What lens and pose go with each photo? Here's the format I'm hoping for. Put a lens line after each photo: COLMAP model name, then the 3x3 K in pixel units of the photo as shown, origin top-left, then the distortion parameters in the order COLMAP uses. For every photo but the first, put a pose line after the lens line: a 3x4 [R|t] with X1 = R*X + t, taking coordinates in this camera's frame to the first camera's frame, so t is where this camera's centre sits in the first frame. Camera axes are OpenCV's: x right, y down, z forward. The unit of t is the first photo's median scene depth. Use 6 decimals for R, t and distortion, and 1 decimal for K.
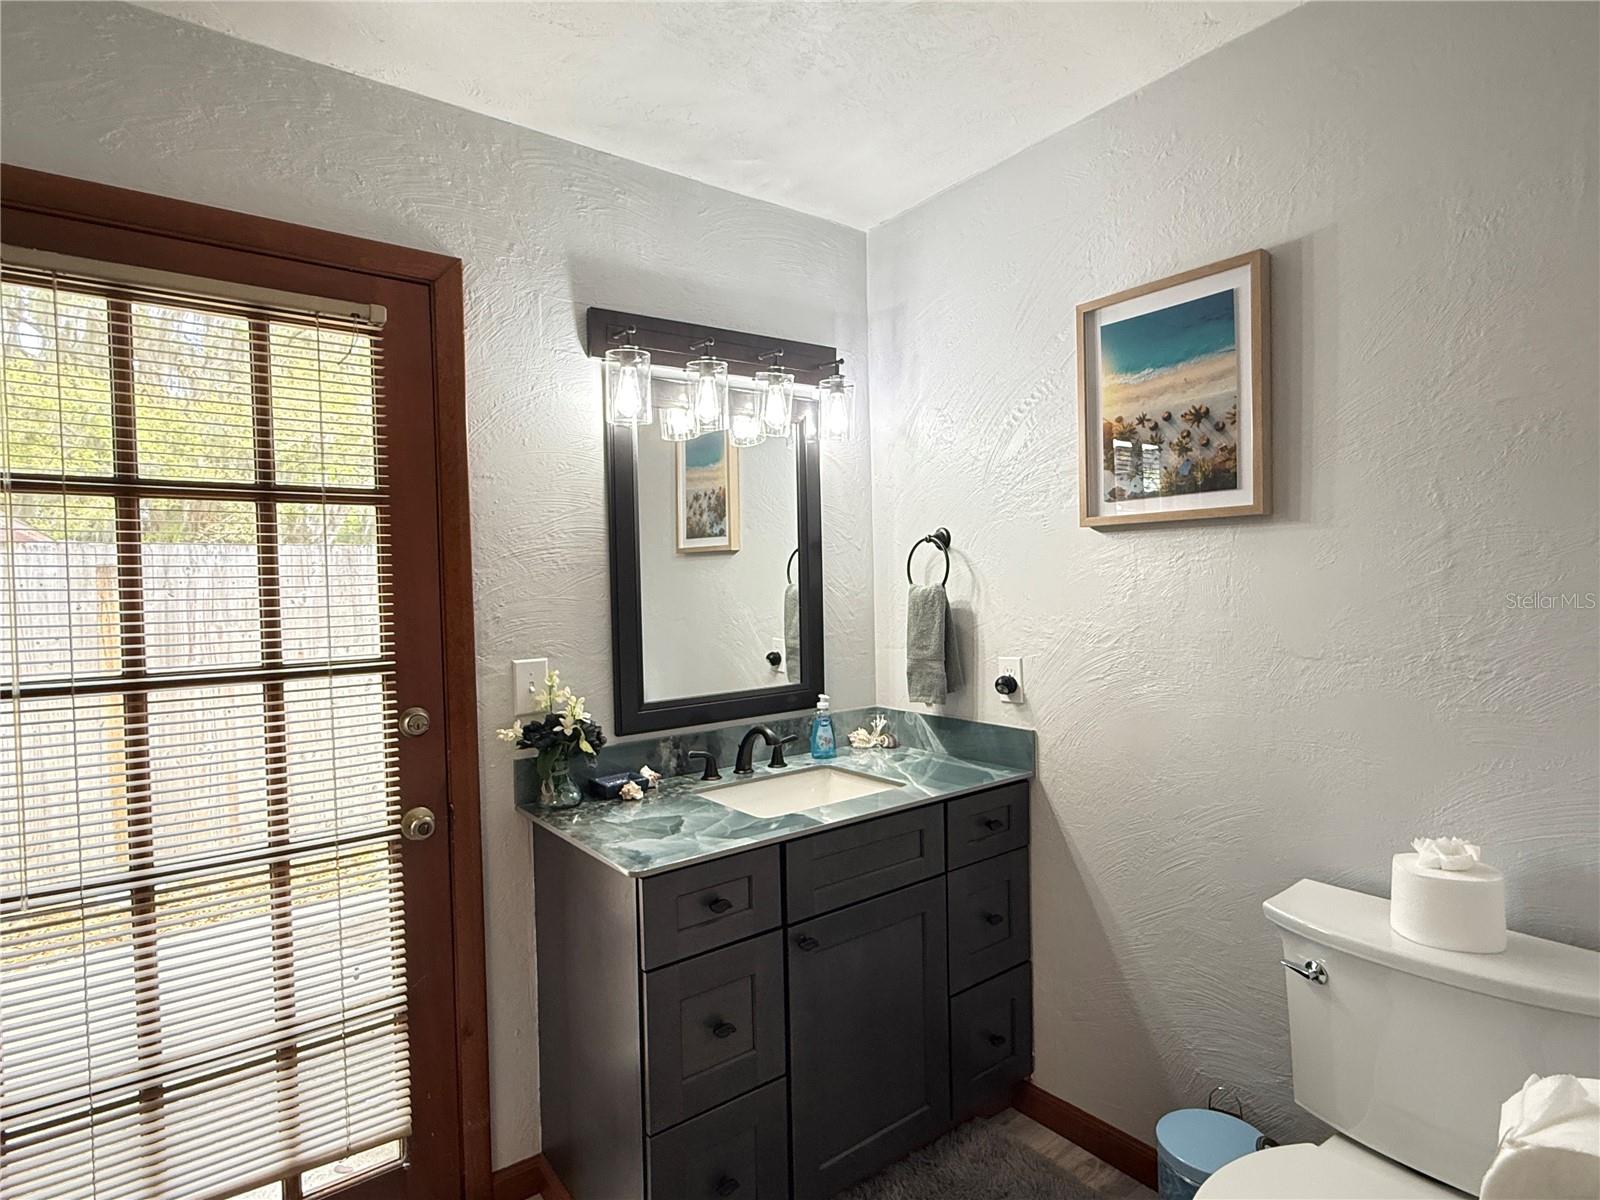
lens RADIAL K [[833.6, 0, 791.4], [0, 833.6, 600.6], [0, 0, 1]] dist [-0.007063, 0.003384]
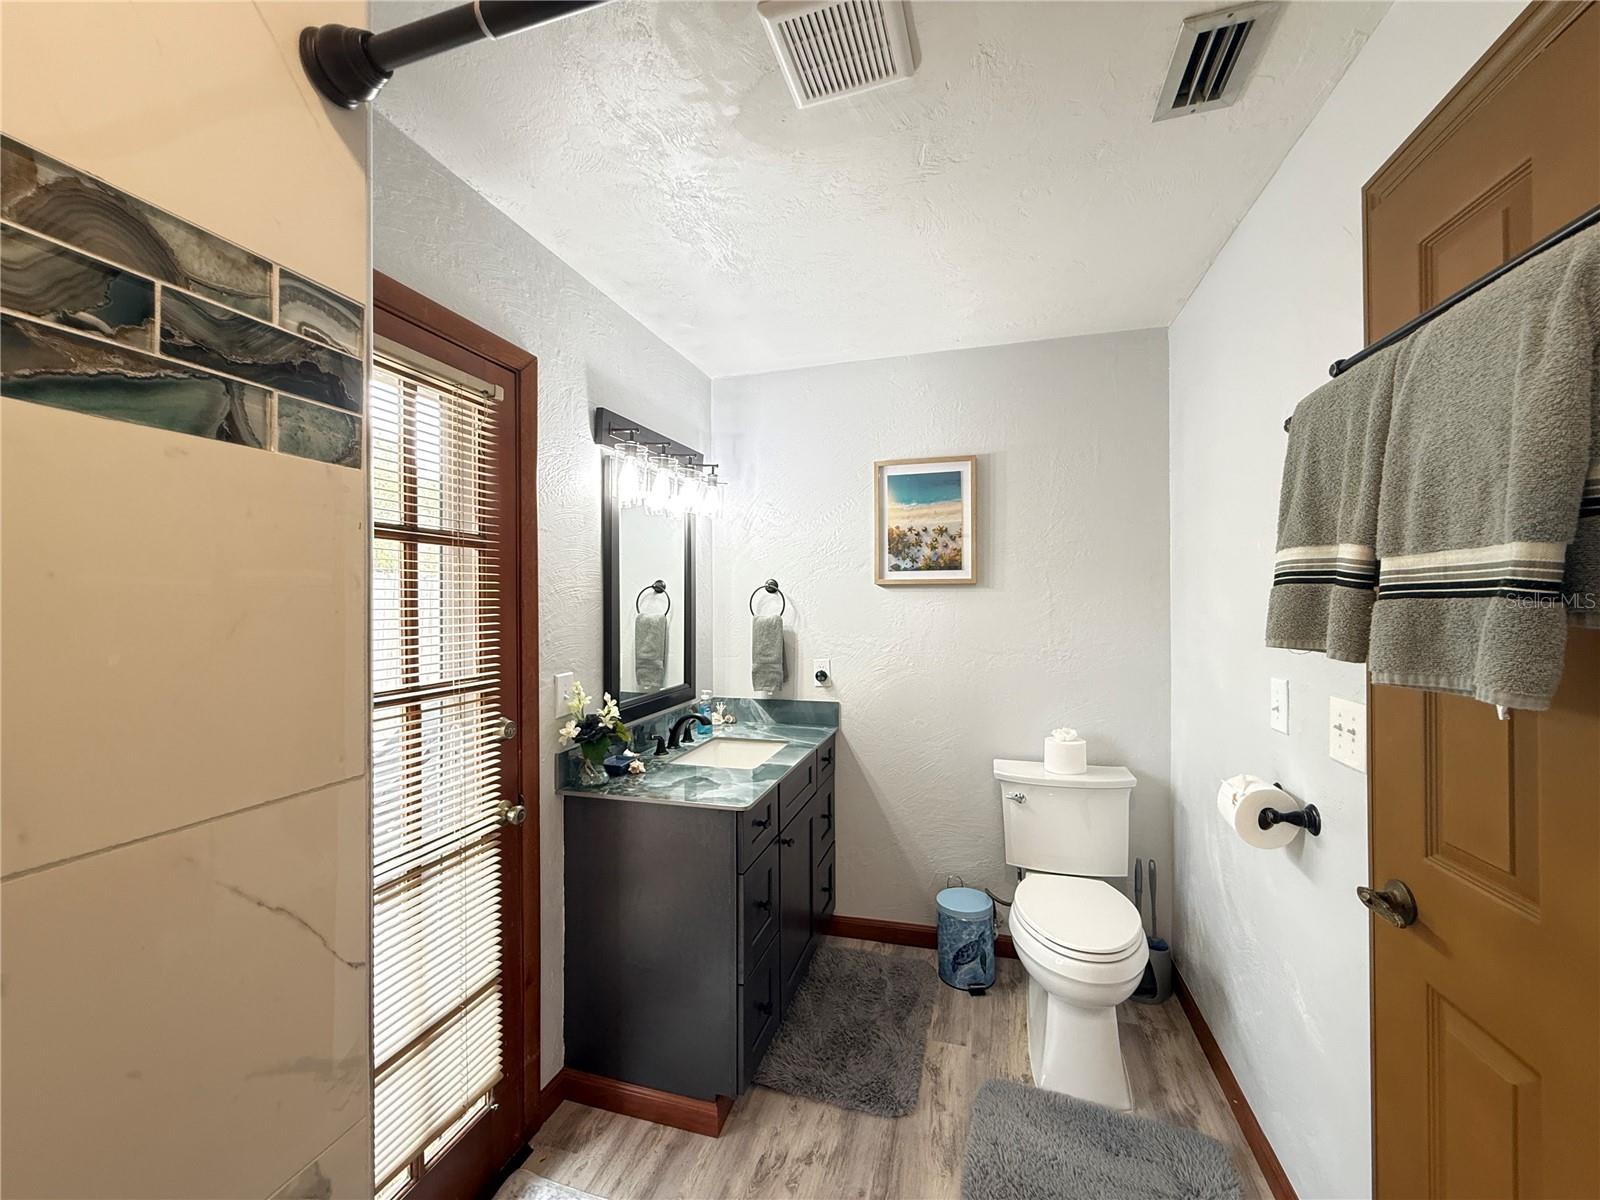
lens RADIAL K [[636.8, 0, 798.8], [0, 636.8, 599.8], [0, 0, 1]] dist [-0.002516, -0.000542]
pose [[0.804359, 0.018994, 0.593840, -0.630232], [0.000900, 0.999449, -0.033186, -0.010560], [-0.594143, 0.027228, 0.803898, -0.001438]]
